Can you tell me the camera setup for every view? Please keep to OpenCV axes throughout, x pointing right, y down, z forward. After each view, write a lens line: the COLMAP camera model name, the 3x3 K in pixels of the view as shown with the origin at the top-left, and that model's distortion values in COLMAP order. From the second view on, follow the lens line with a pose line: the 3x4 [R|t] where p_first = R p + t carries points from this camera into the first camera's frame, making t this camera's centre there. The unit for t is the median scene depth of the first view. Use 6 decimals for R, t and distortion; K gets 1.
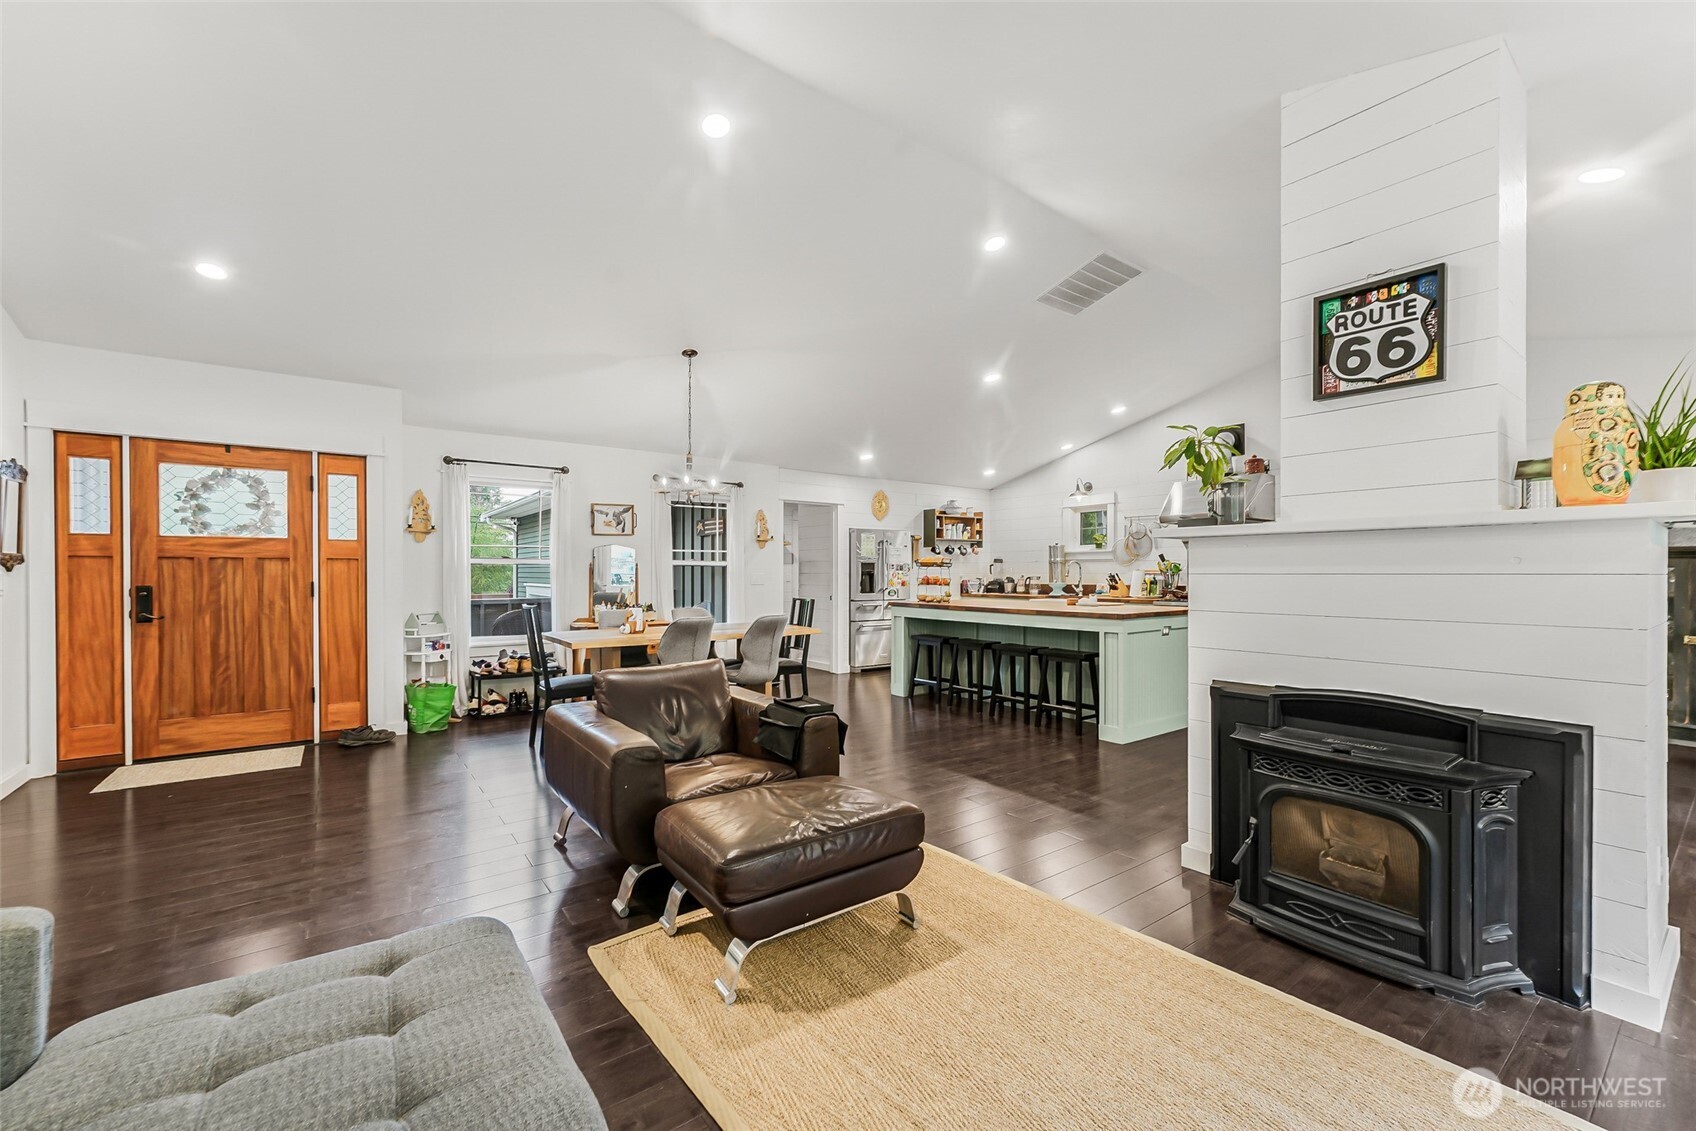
lens RADIAL K [[689.1, 0, 857.0], [0, 689.1, 574.3], [0, 0, 1]] dist [-0.003206, 0.001194]
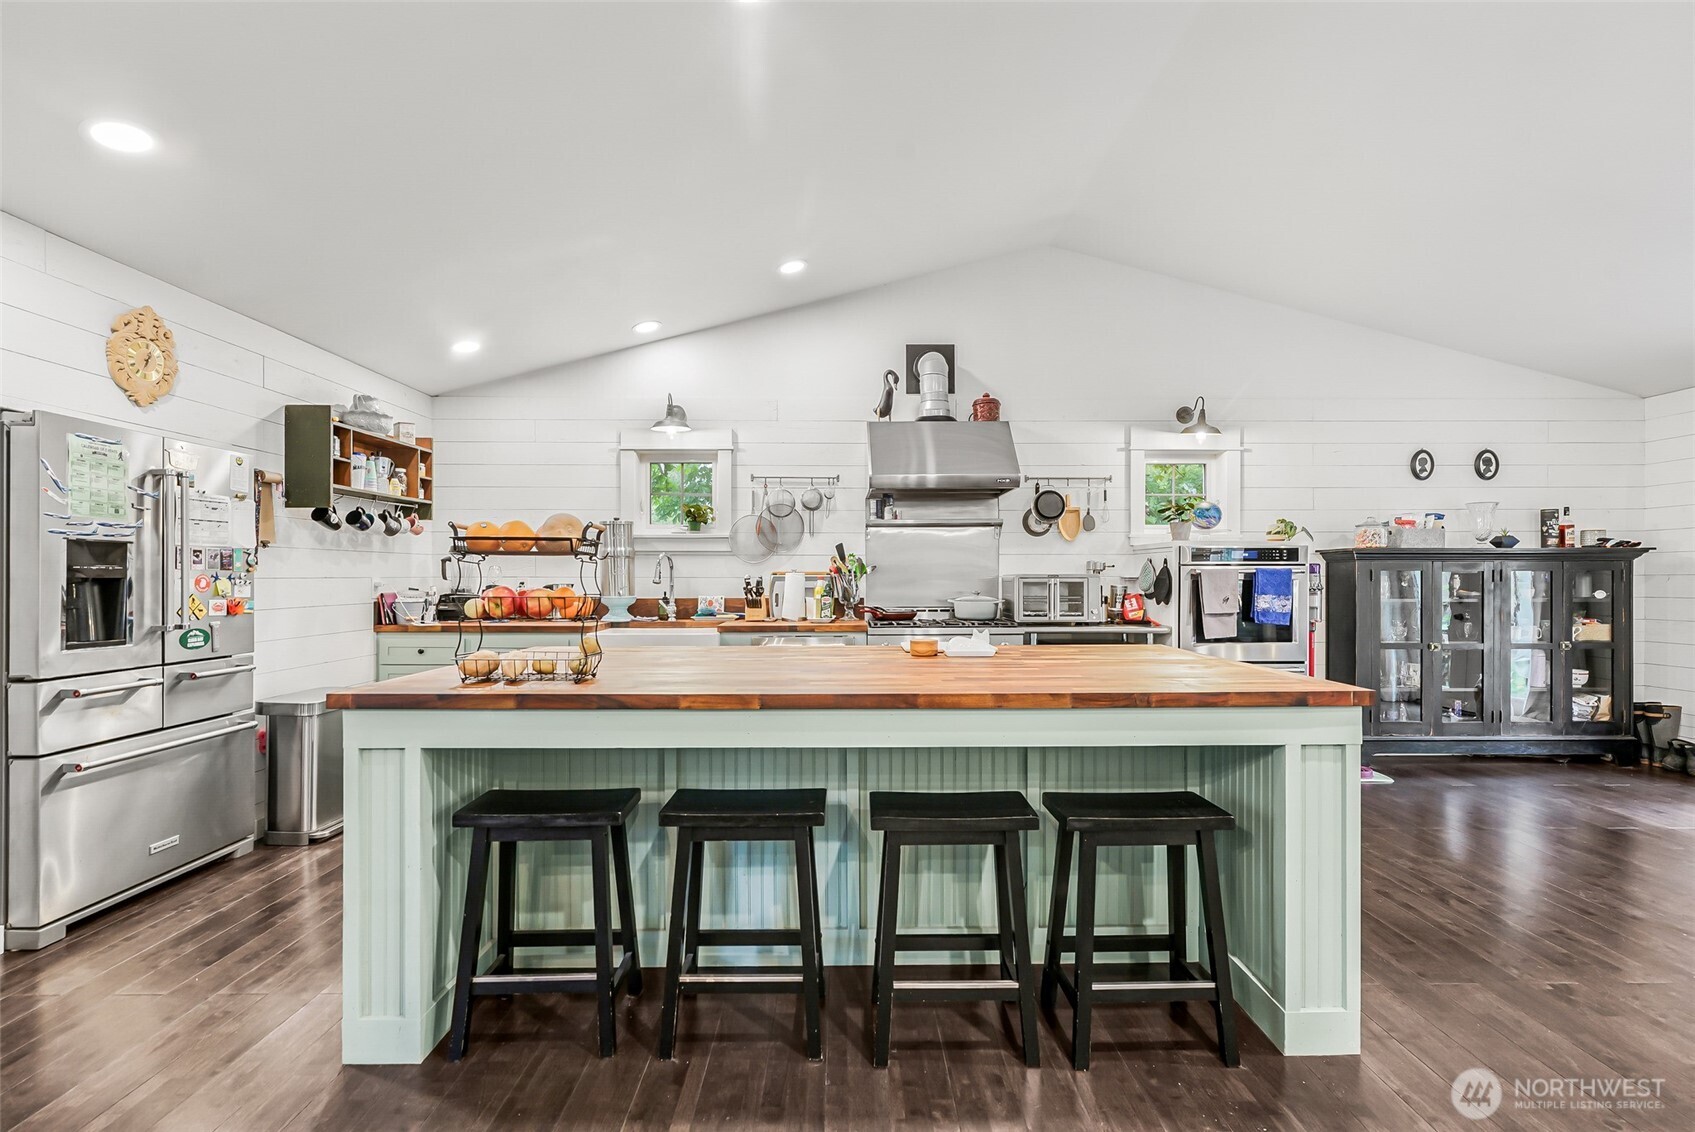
lens RADIAL K [[751.1, 0, 862.1], [0, 751.1, 579.5], [0, 0, 1]] dist [0.000215, -0.000016]
pose [[0.594448, -0.001669, 0.804133, -0.044643], [0.002085, 0.999998, 0.000534, 0.000201], [-0.804132, 0.001359, 0.594450, 0.533114]]
